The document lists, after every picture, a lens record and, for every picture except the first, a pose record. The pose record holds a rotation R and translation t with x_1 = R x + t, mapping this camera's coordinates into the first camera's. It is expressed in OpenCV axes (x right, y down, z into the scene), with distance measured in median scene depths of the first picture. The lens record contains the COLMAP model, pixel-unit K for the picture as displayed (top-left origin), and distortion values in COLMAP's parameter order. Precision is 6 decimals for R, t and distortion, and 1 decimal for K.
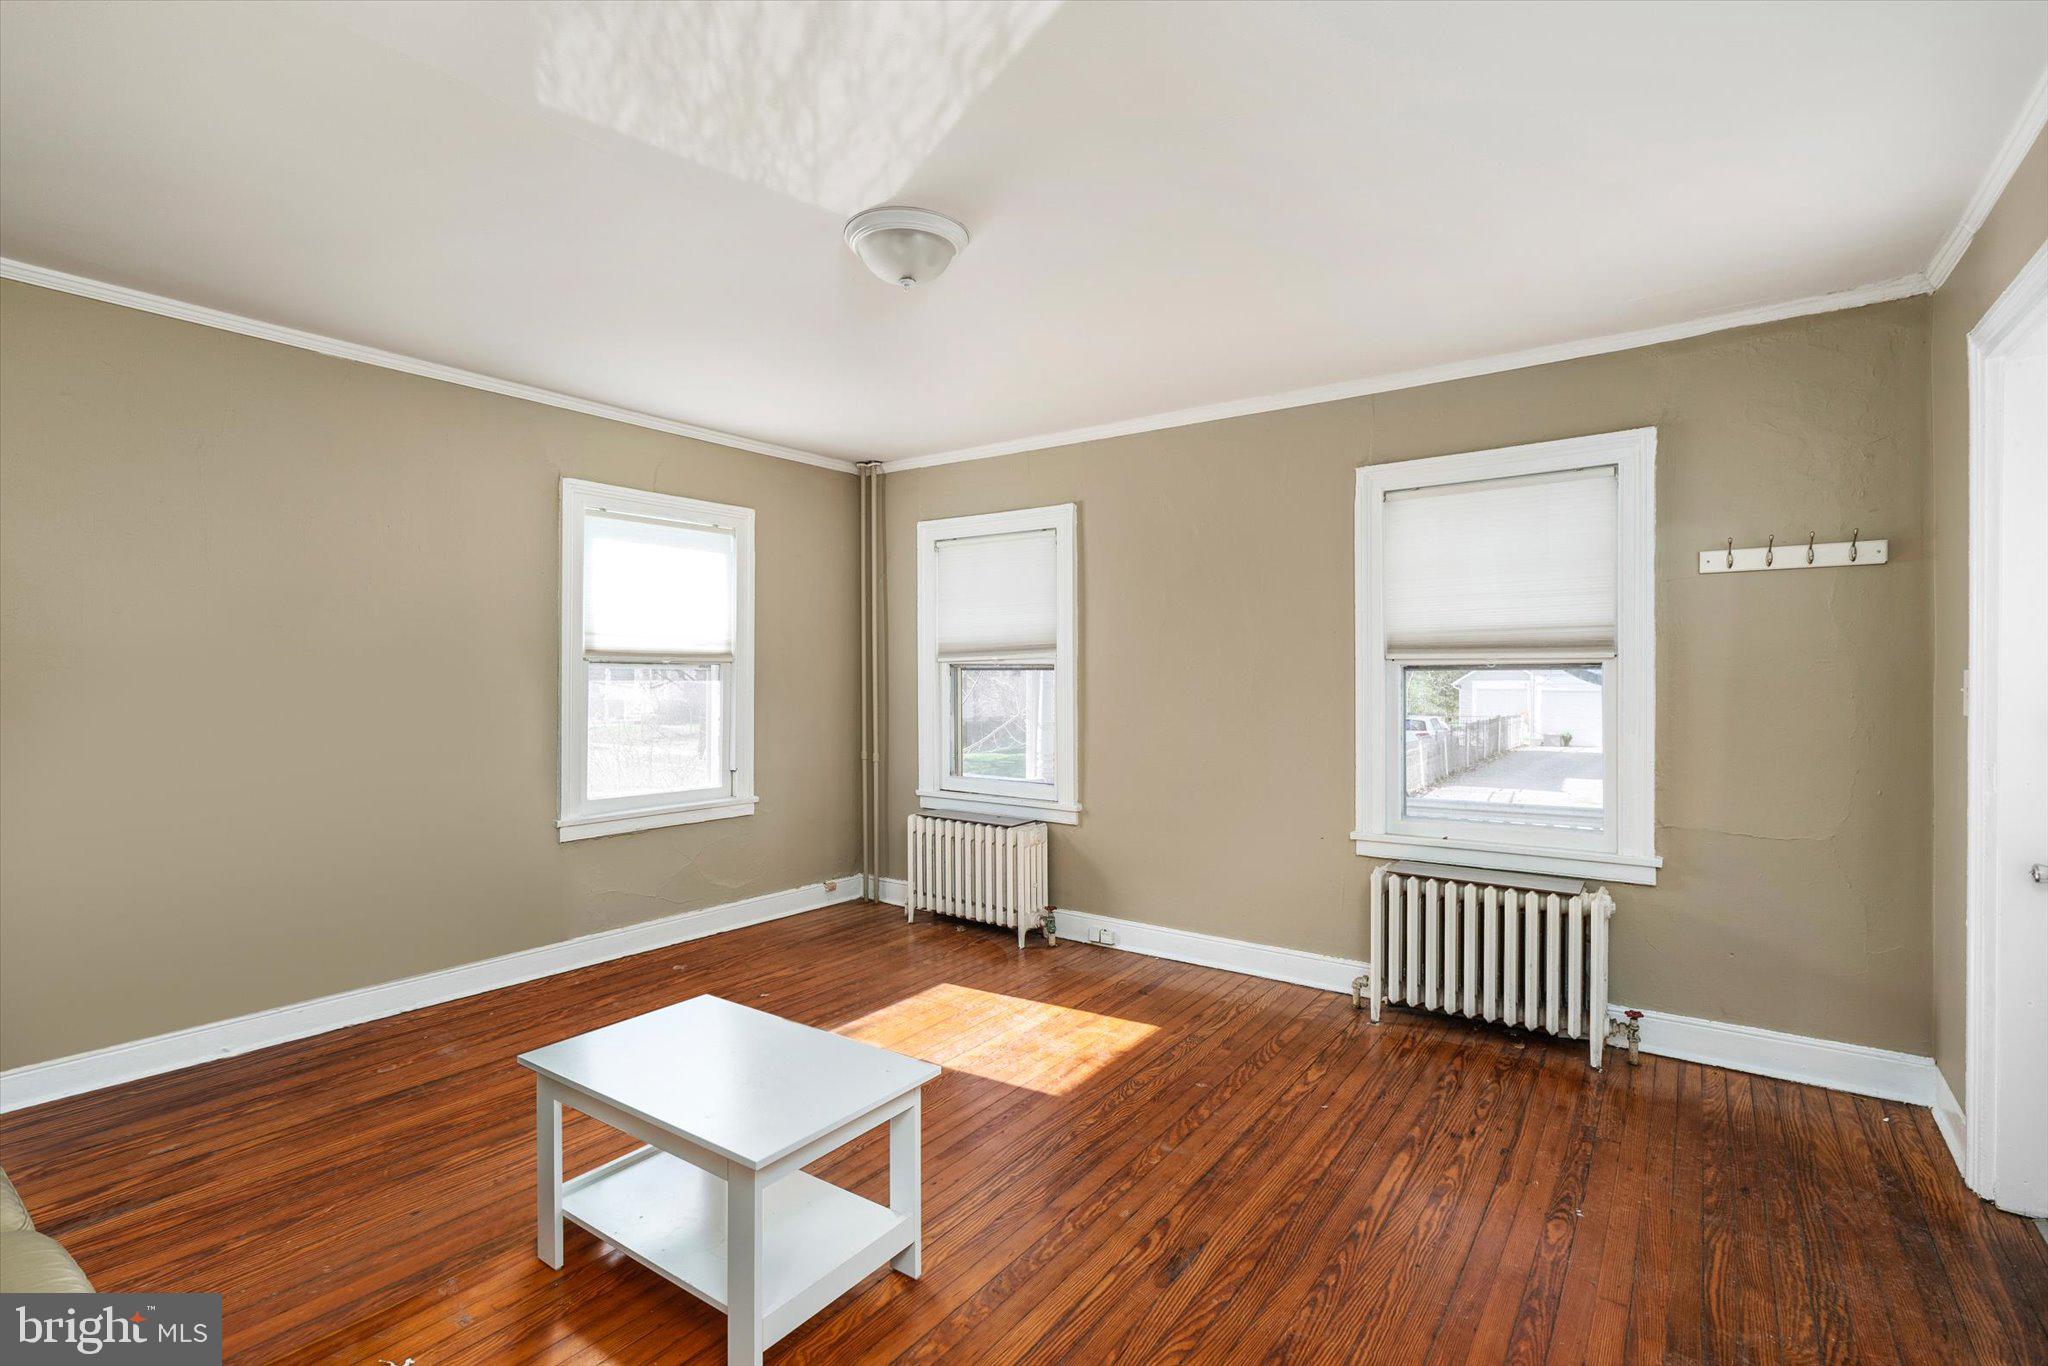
lens RADIAL K [[934.0, 0, 1024.0], [0, 934.0, 683.0], [0, 0, 1]] dist [0.000310, 0.000312]
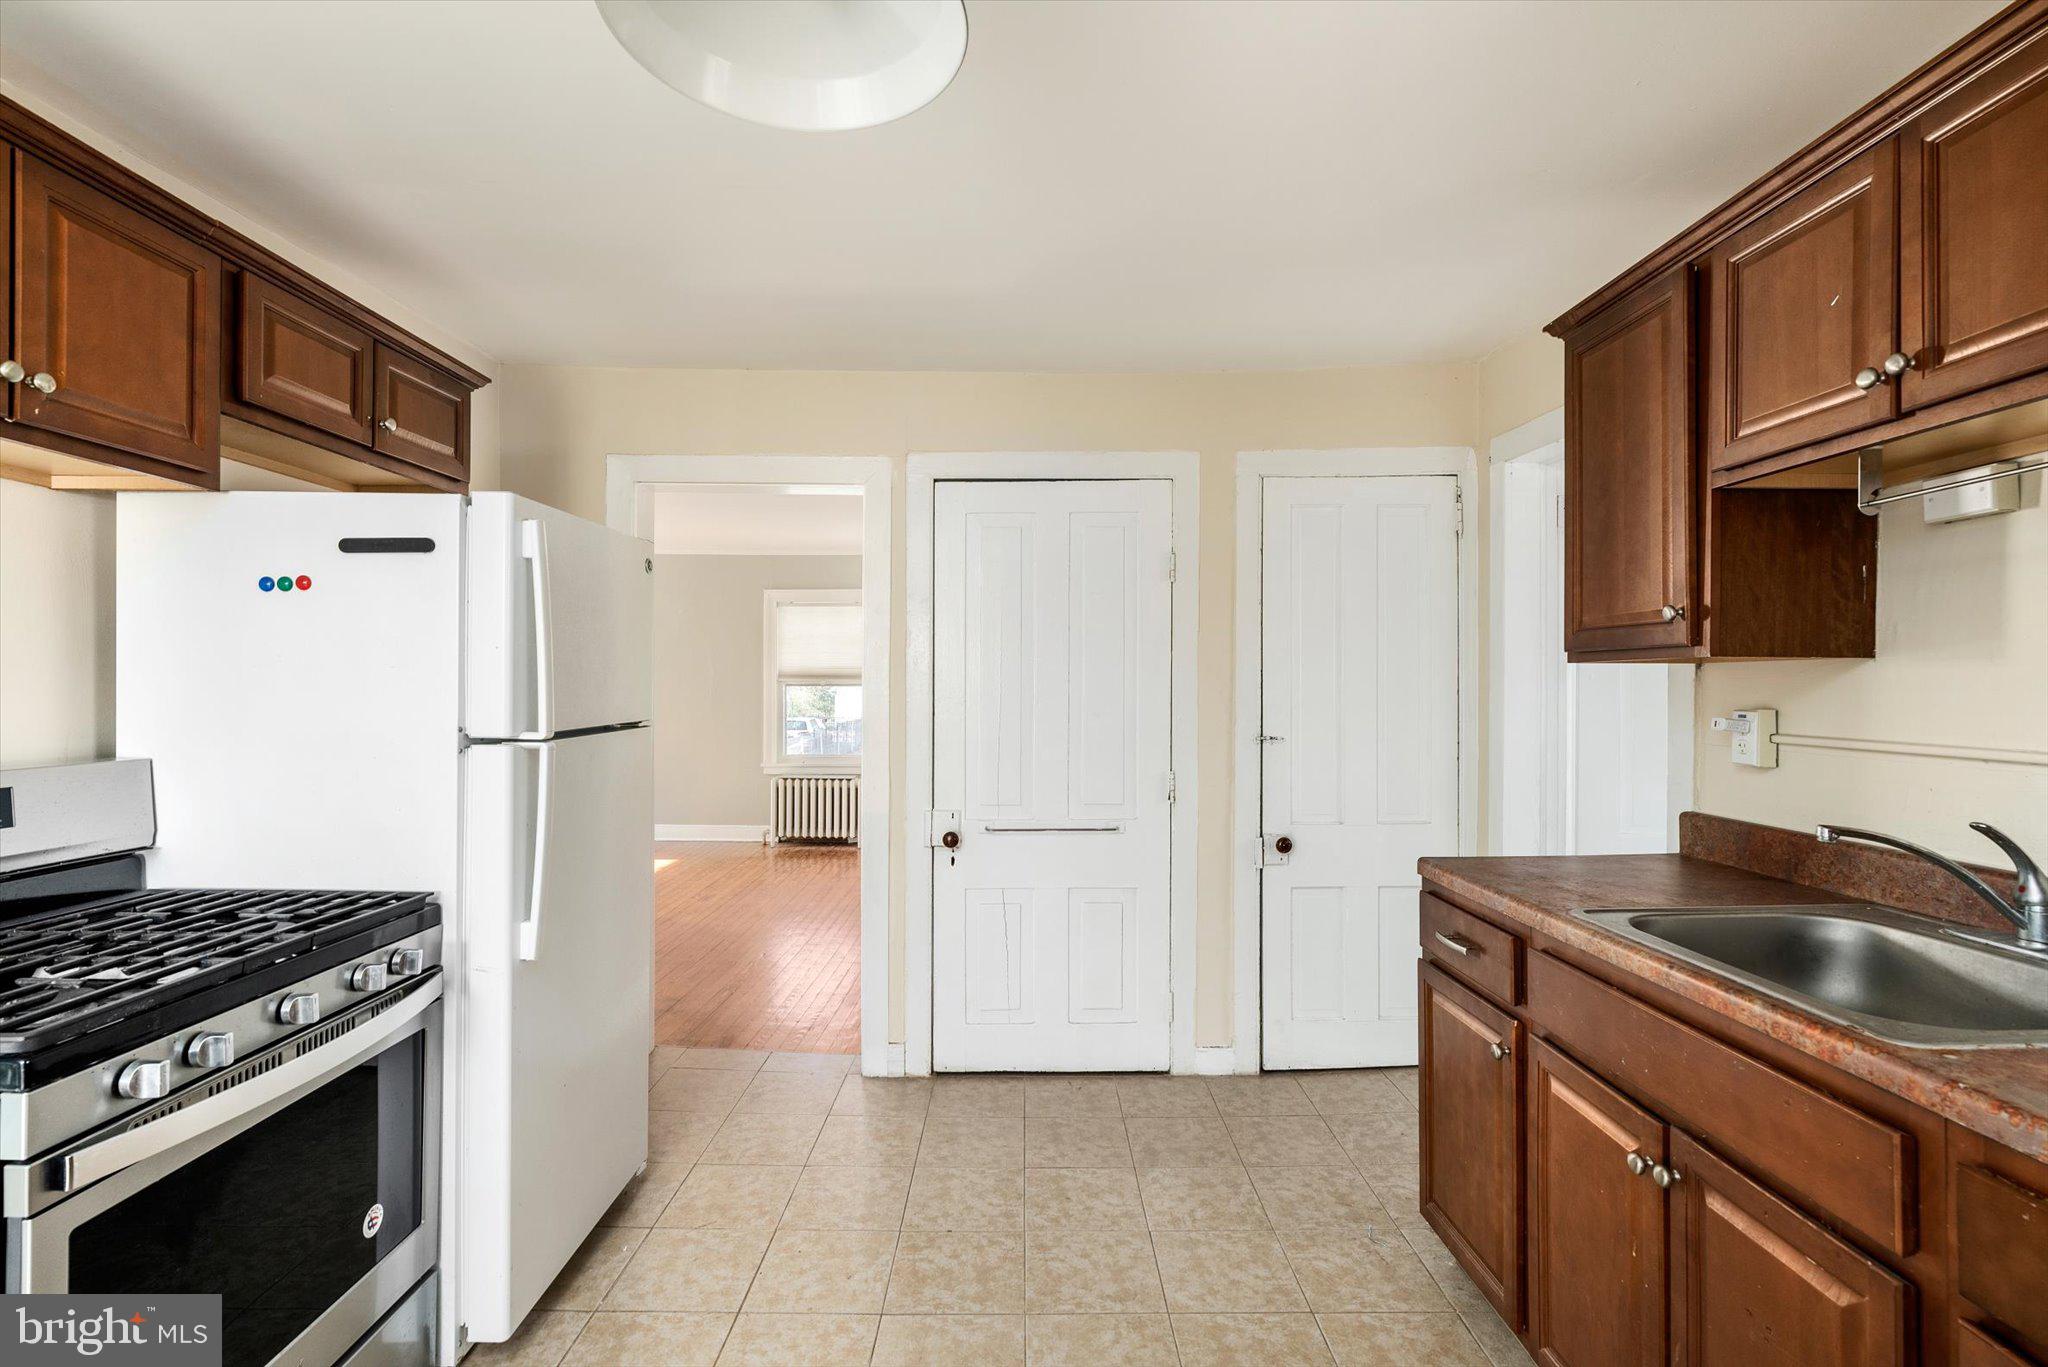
lens RADIAL K [[934.0, 0, 1024.0], [0, 934.0, 683.5], [0, 0, 1]] dist [0.000310, 0.000312]
pose [[0.806988, 0.003496, 0.590557, -0.423872], [-0.000042, 0.999983, -0.005861, -0.008110], [-0.590568, 0.004705, 0.806974, -1.068826]]
